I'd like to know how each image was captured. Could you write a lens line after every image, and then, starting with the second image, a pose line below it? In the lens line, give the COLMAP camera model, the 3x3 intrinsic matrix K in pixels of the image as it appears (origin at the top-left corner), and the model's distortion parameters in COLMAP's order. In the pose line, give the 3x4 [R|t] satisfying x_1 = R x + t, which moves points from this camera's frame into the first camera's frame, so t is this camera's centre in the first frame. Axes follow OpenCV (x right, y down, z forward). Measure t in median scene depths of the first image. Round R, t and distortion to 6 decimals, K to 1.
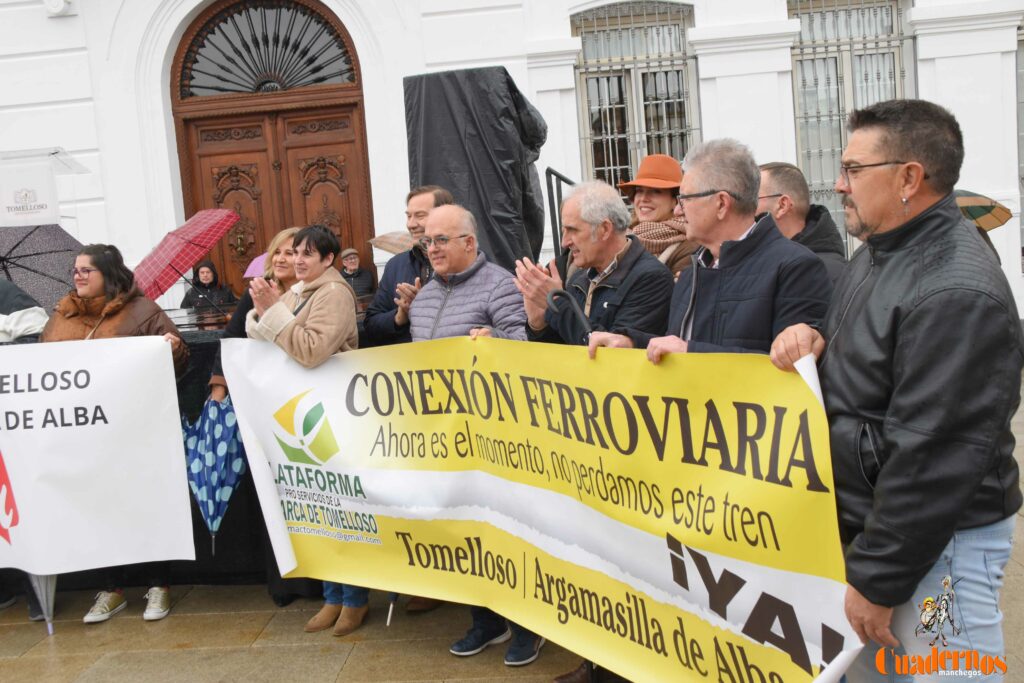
lens RADIAL K [[1000.4, 0, 512.0], [0, 1000.4, 341.5], [0, 0, 1]] dist [-0.122326, 0.204267]
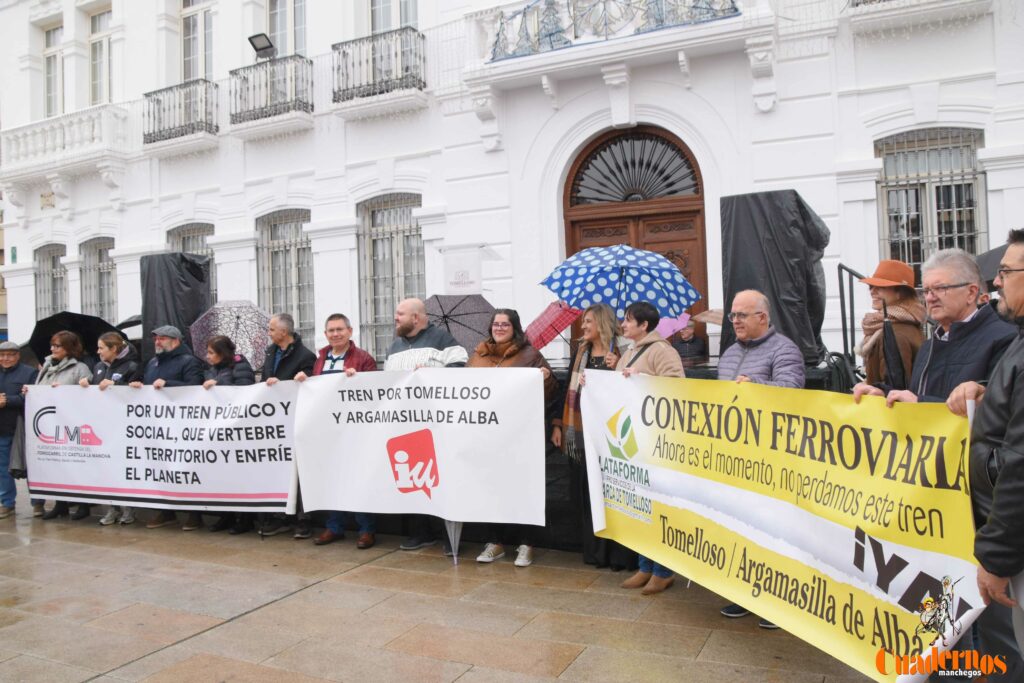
lens RADIAL K [[816.6, 0, 512.5], [0, 816.6, 337.5], [0, 0, 1]] dist [-0.167906, 0.141126]
pose [[0.925082, 0.047844, -0.376741, 0.052253], [-0.075914, 0.995307, -0.060008, 0.017567], [0.372102, 0.084112, 0.924373, -0.123621]]
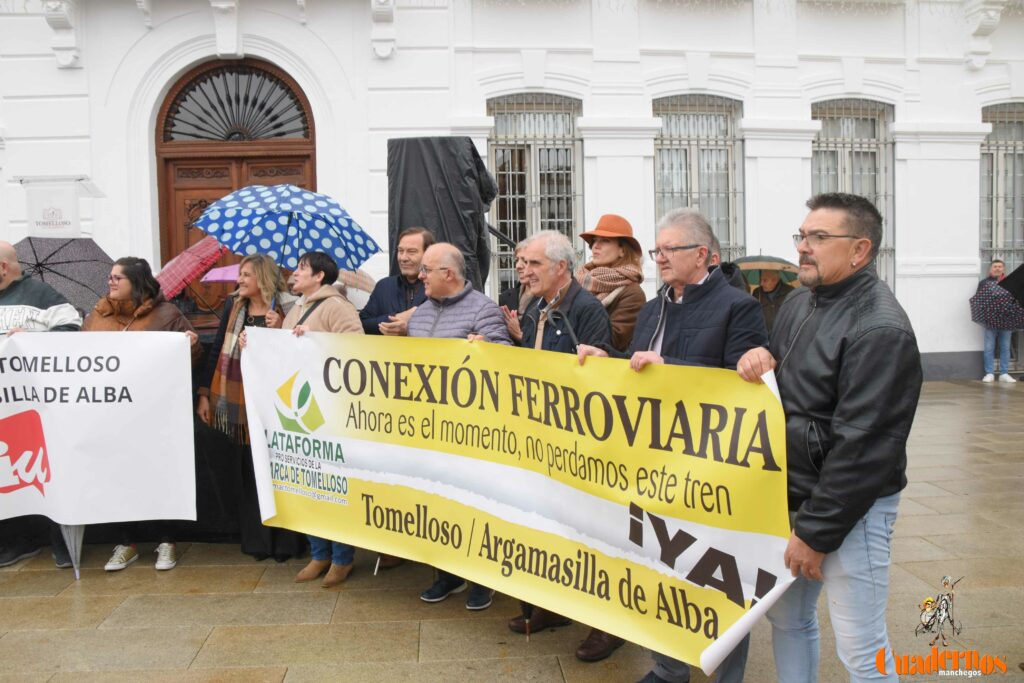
lens RADIAL K [[807.8, 0, 516.3], [0, 807.8, 336.3], [0, 0, 1]] dist [-0.163035, 0.115954]
pose [[0.987879, 0.049337, 0.147179, -0.084318], [-0.045228, 0.998491, -0.031137, 0.006627], [-0.148493, 0.024103, 0.988620, -0.013027]]
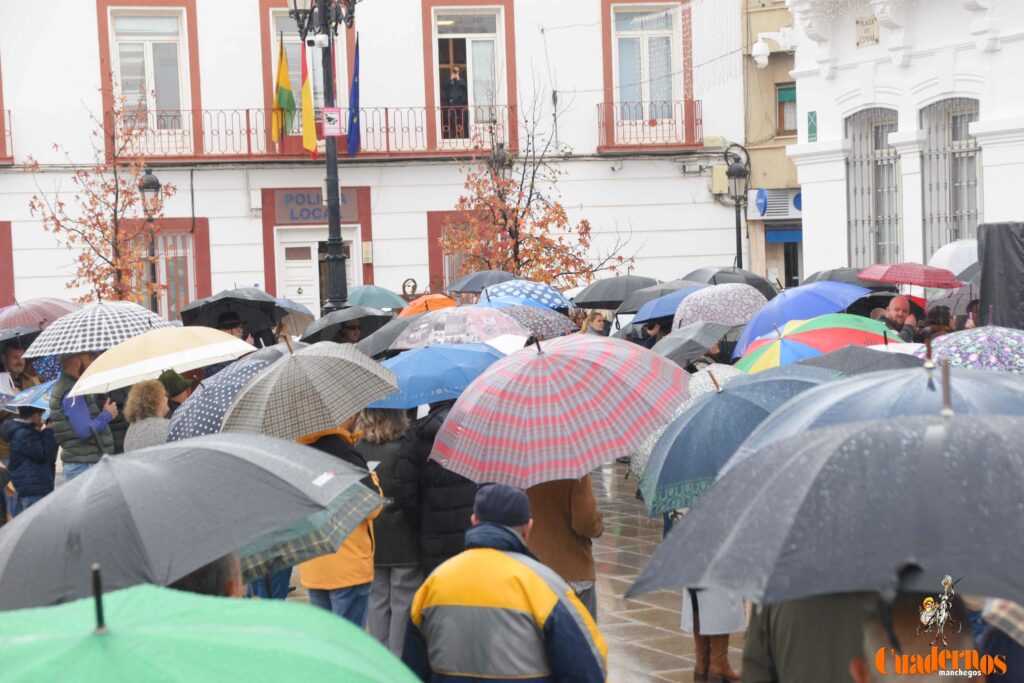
lens RADIAL K [[2404.6, 0, 512.0], [0, 2404.6, 341.5], [0, 0, 1]] dist [0.593242, 0.443112]
pose [[0.484211, 0.094840, -0.869796, 1.917619], [-0.081635, 0.994669, 0.063009, -0.185983], [0.871135, 0.040496, 0.489372, -1.581323]]
